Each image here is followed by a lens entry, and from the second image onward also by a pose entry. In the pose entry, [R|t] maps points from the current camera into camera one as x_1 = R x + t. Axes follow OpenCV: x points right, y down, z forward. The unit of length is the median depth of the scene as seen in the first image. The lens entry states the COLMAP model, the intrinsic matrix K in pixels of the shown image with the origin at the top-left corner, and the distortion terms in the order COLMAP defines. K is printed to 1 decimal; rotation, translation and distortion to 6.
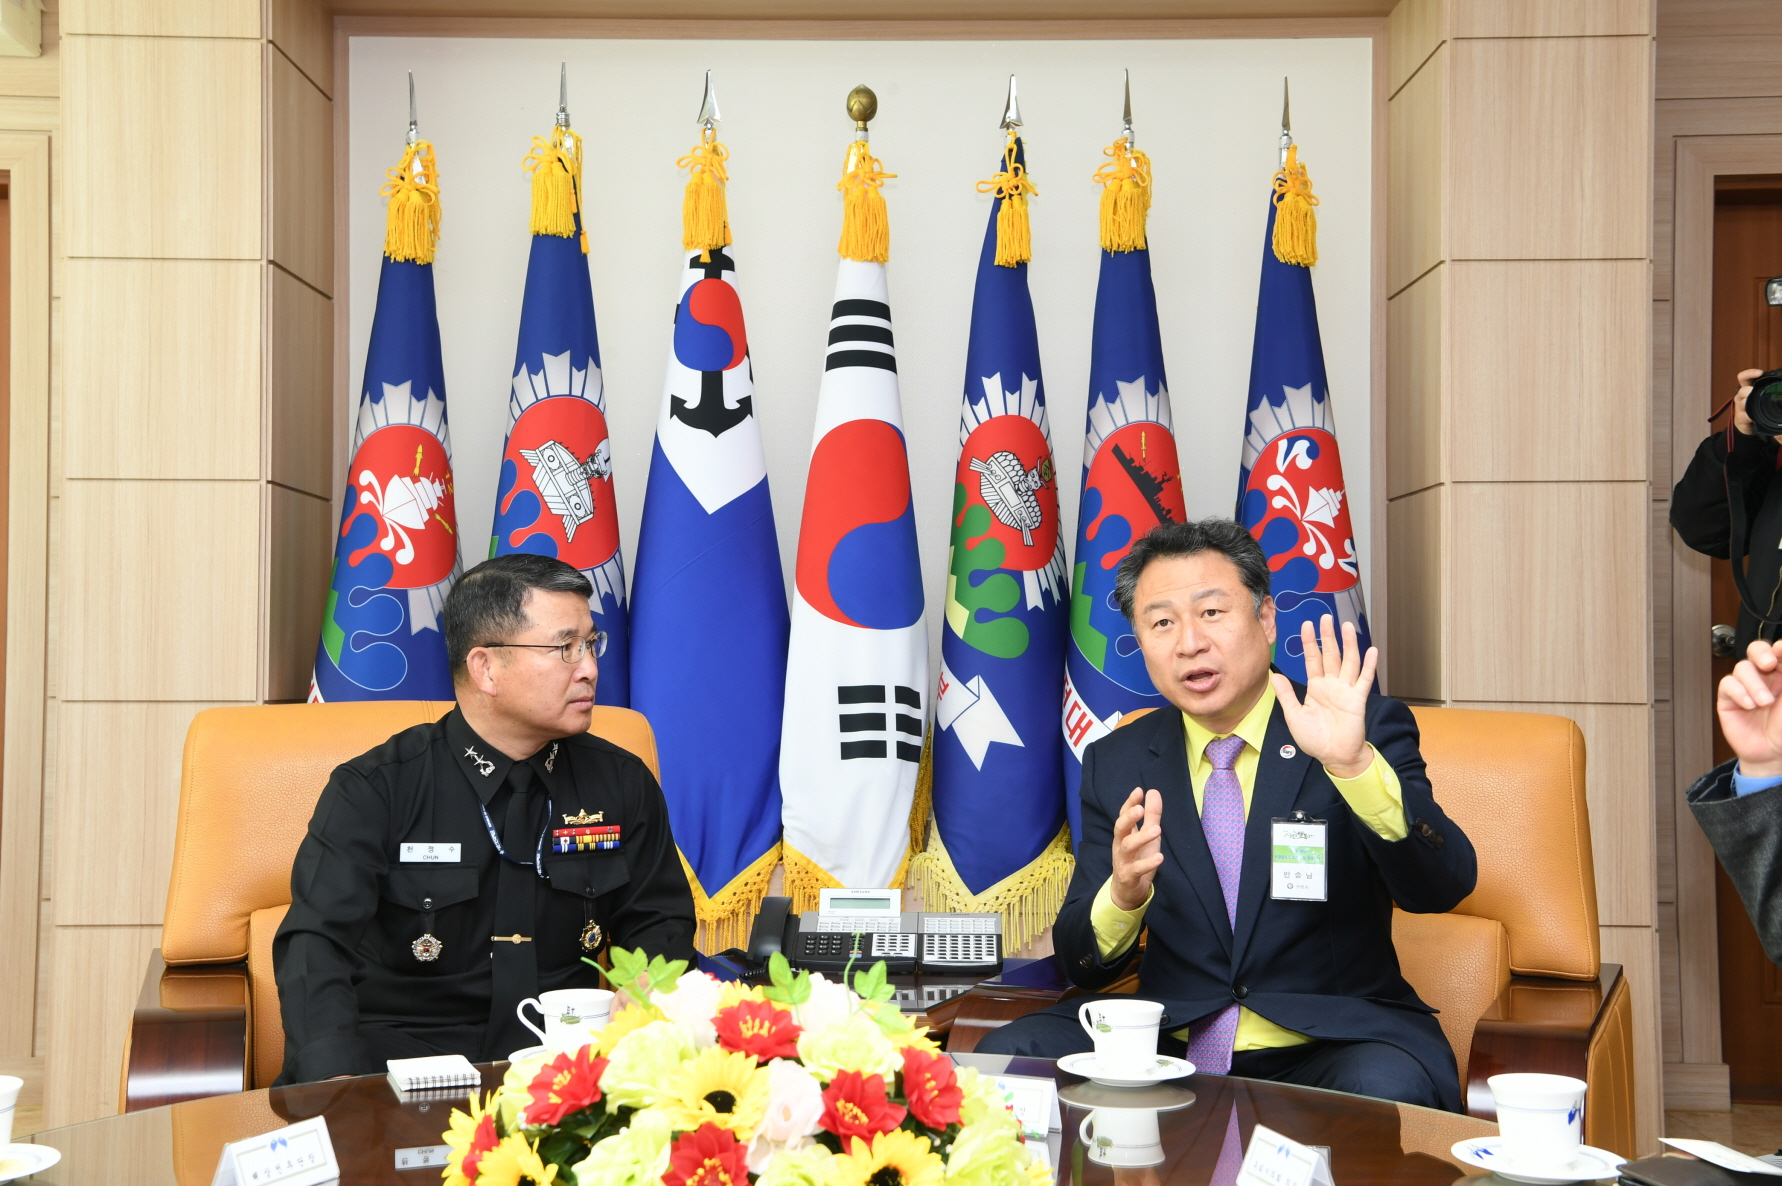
lens RADIAL K [[2311.6, 0, 885.8], [0, 2311.6, 581.0], [0, 0, 1]] dist [0.167823, 0.000000]
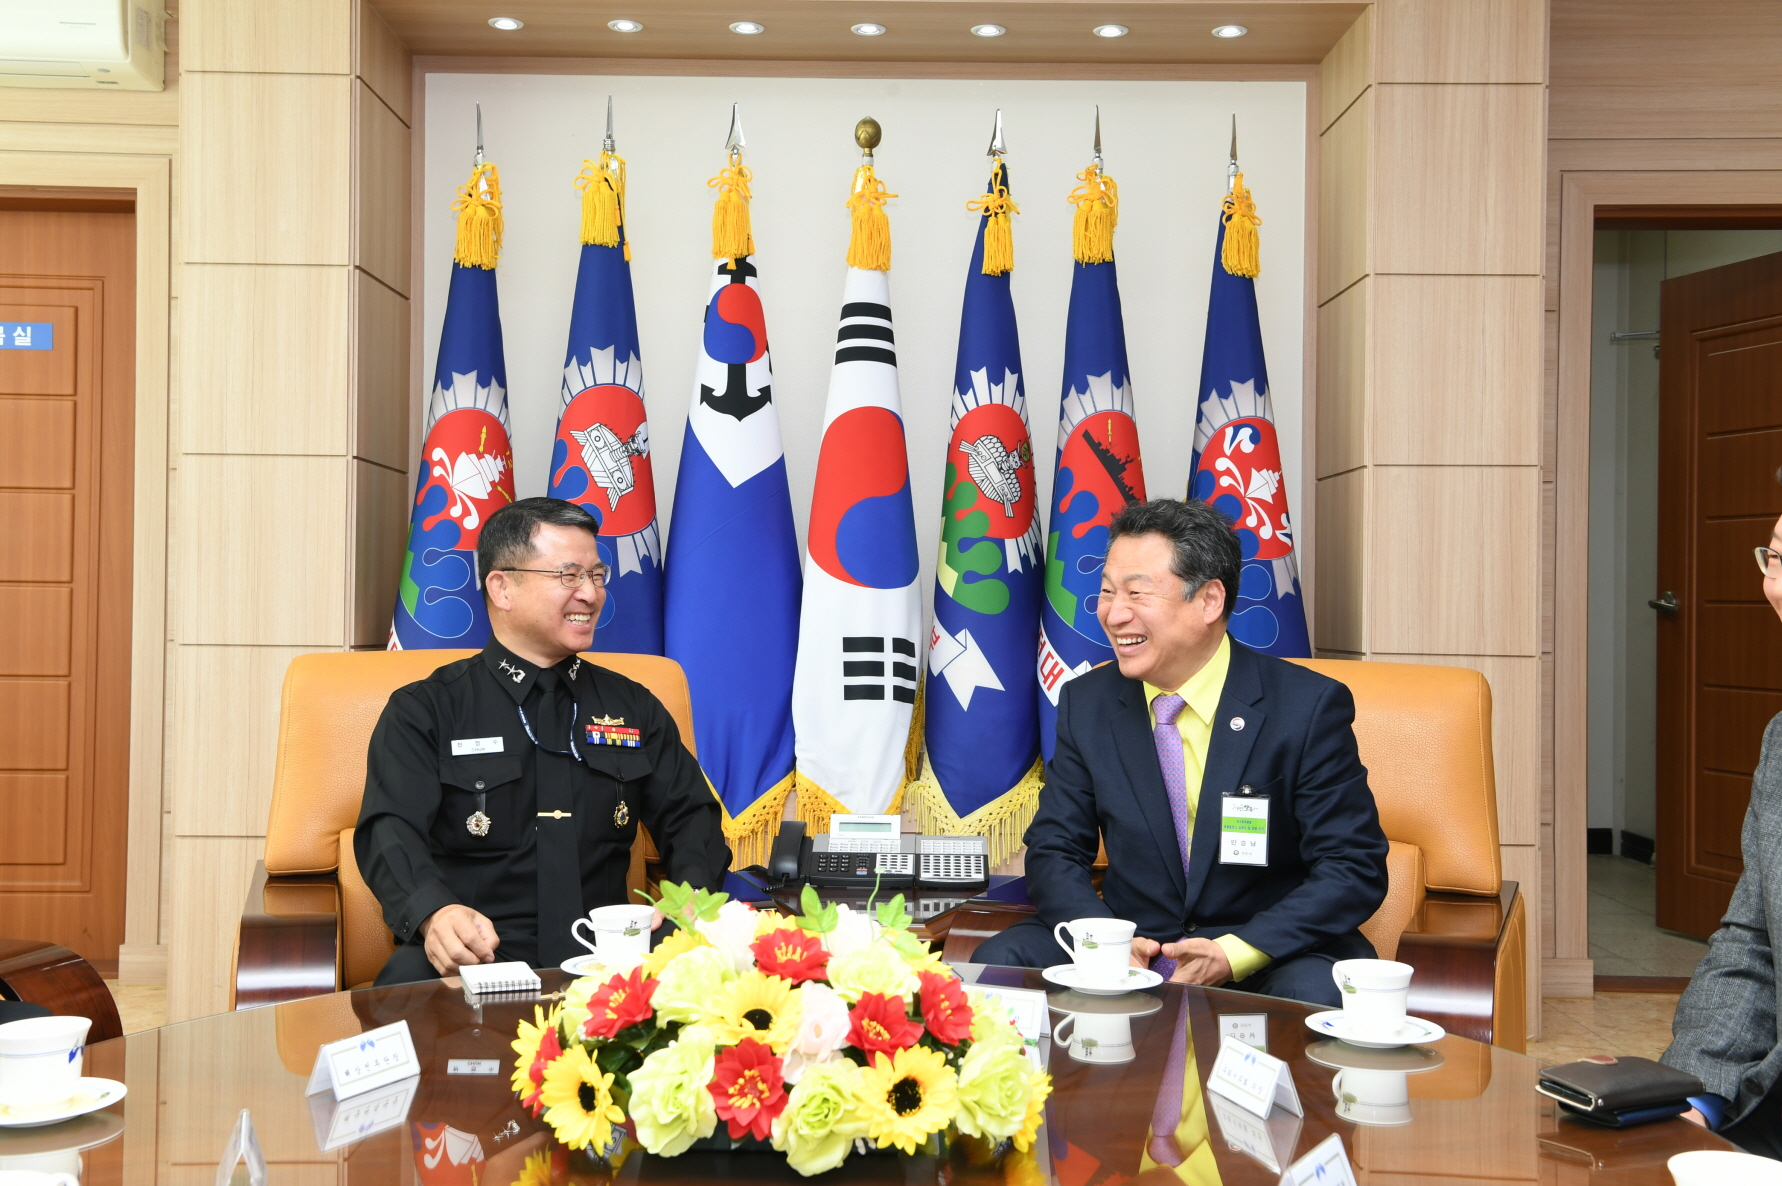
lens RADIAL K [[1951.9, 0, 886.9], [0, 1951.9, 582.3], [0, 0, 1]] dist [0.077302, 0.000000]
pose [[0.999944, 0.007104, 0.007829, -0.007056], [-0.007271, 0.999742, 0.021506, -0.003205], [-0.007675, -0.021561, 0.999738, 0.023506]]
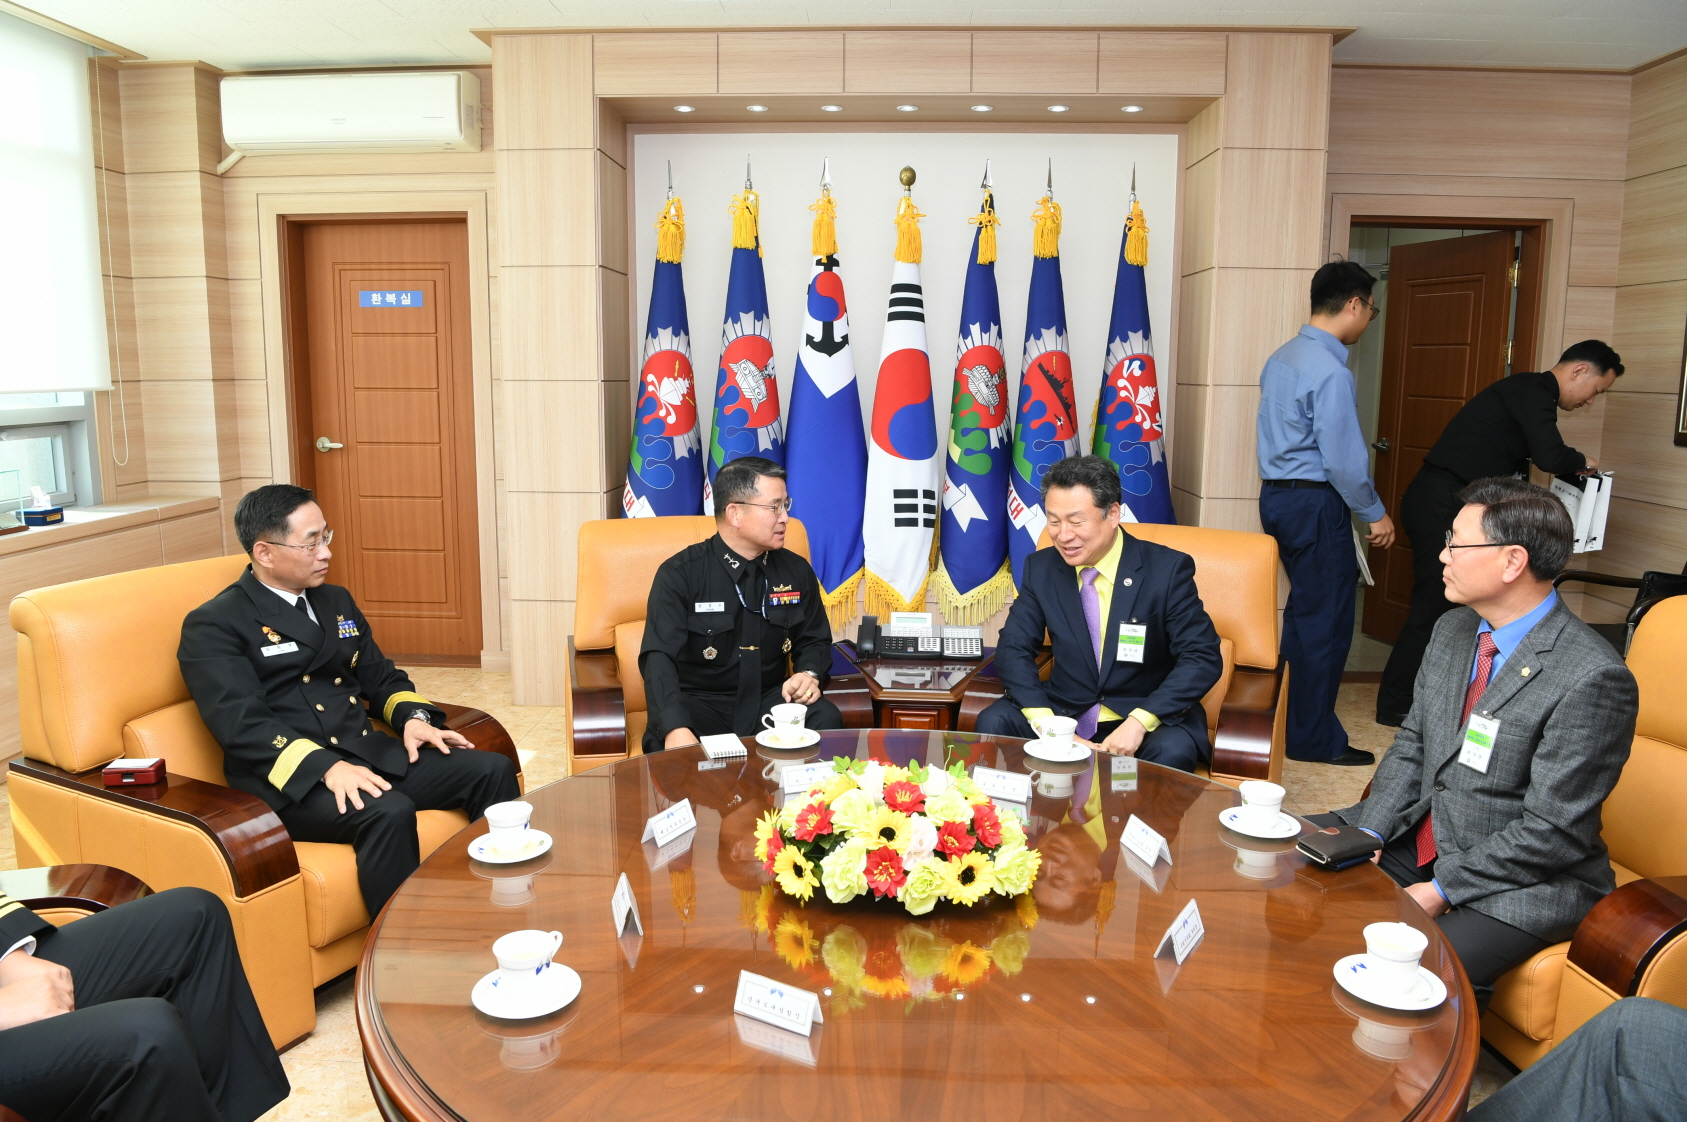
lens RADIAL K [[1211.3, 0, 835.6], [0, 1211.3, 556.5], [0, 0, 1]] dist [-0.051122, 0.000844]
pose [[0.999383, 0.008889, -0.033987, -0.033067], [-0.002161, 0.981179, 0.193087, -0.093115], [0.035064, -0.192894, 0.980593, -0.011773]]
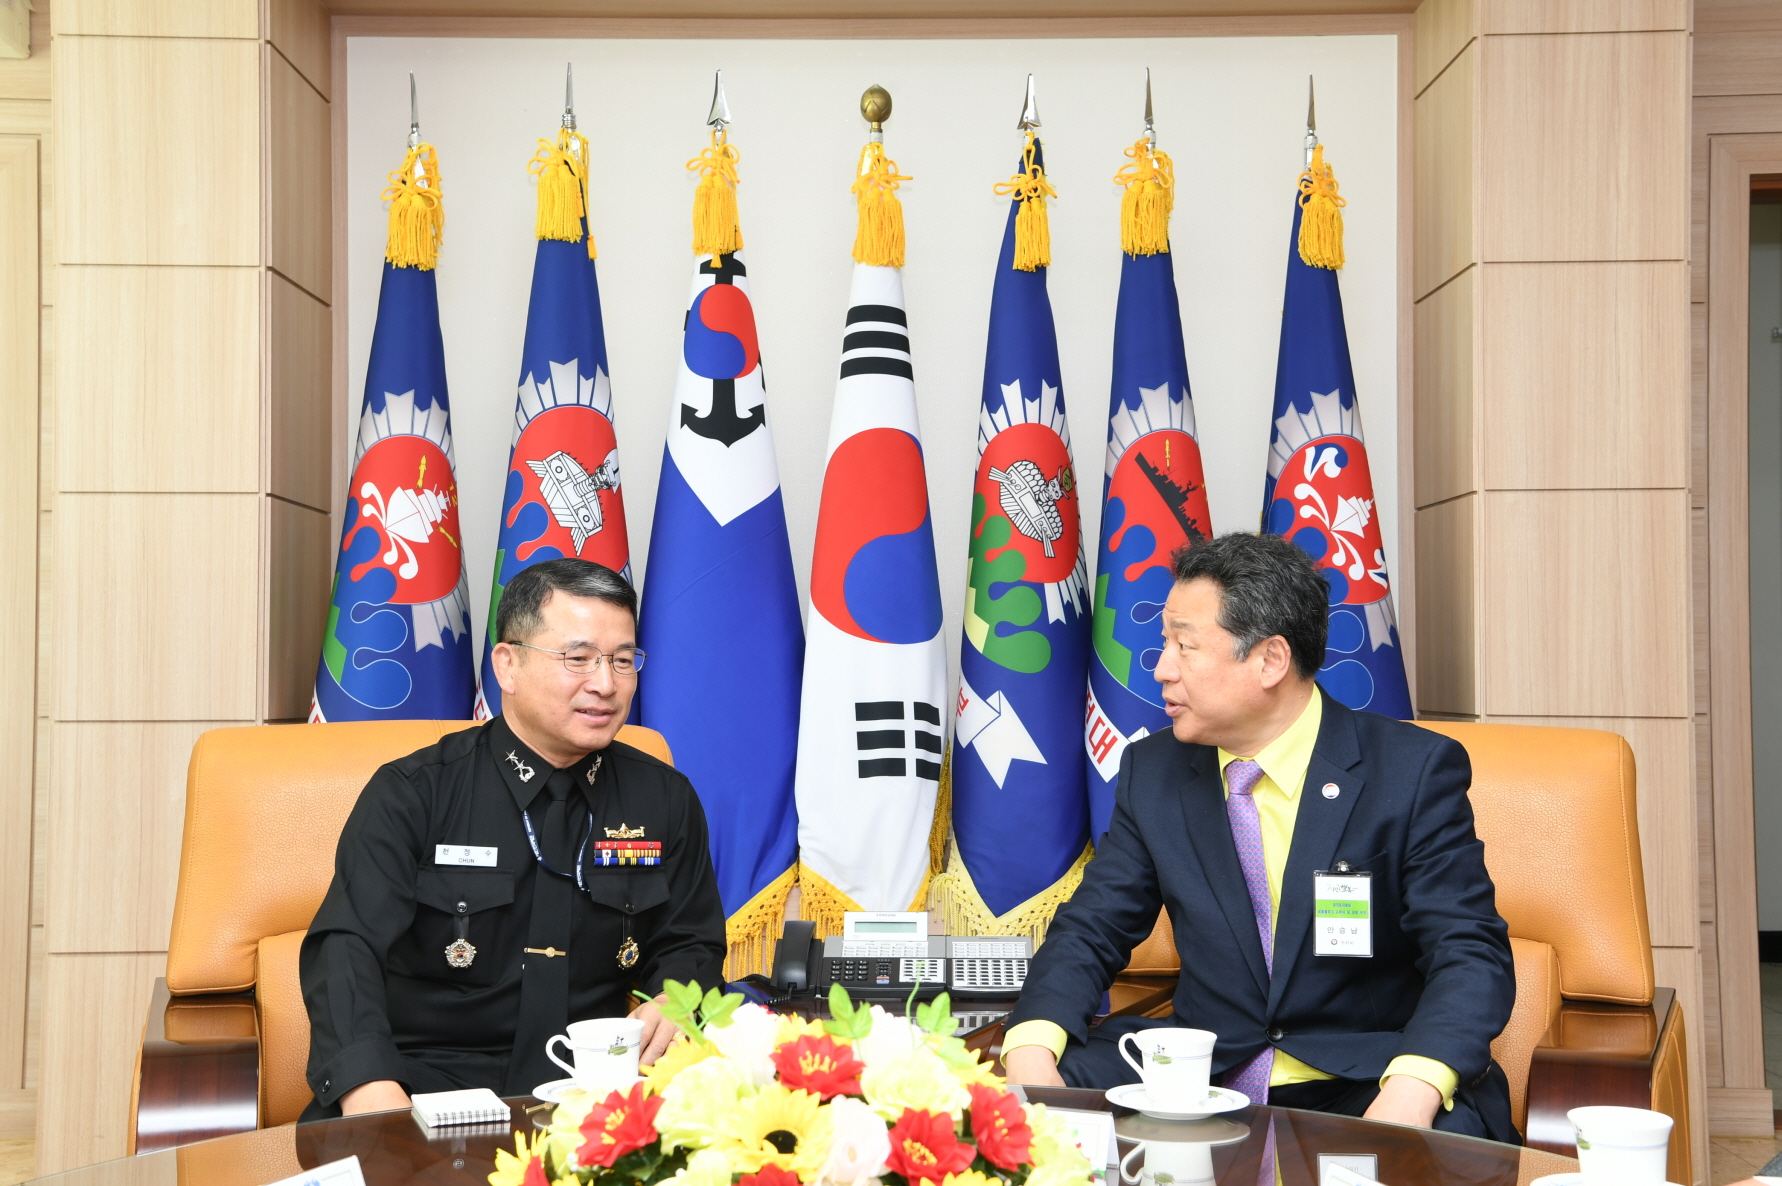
lens RADIAL K [[2355.3, 0, 883.8], [0, 2355.3, 581.9], [0, 0, 1]] dist [0.179263, 0.000000]
pose [[0.999980, -0.003876, 0.005056, -0.013054], [0.003897, 0.999984, -0.004192, -0.000996], [-0.005040, 0.004211, 0.999978, 0.008483]]
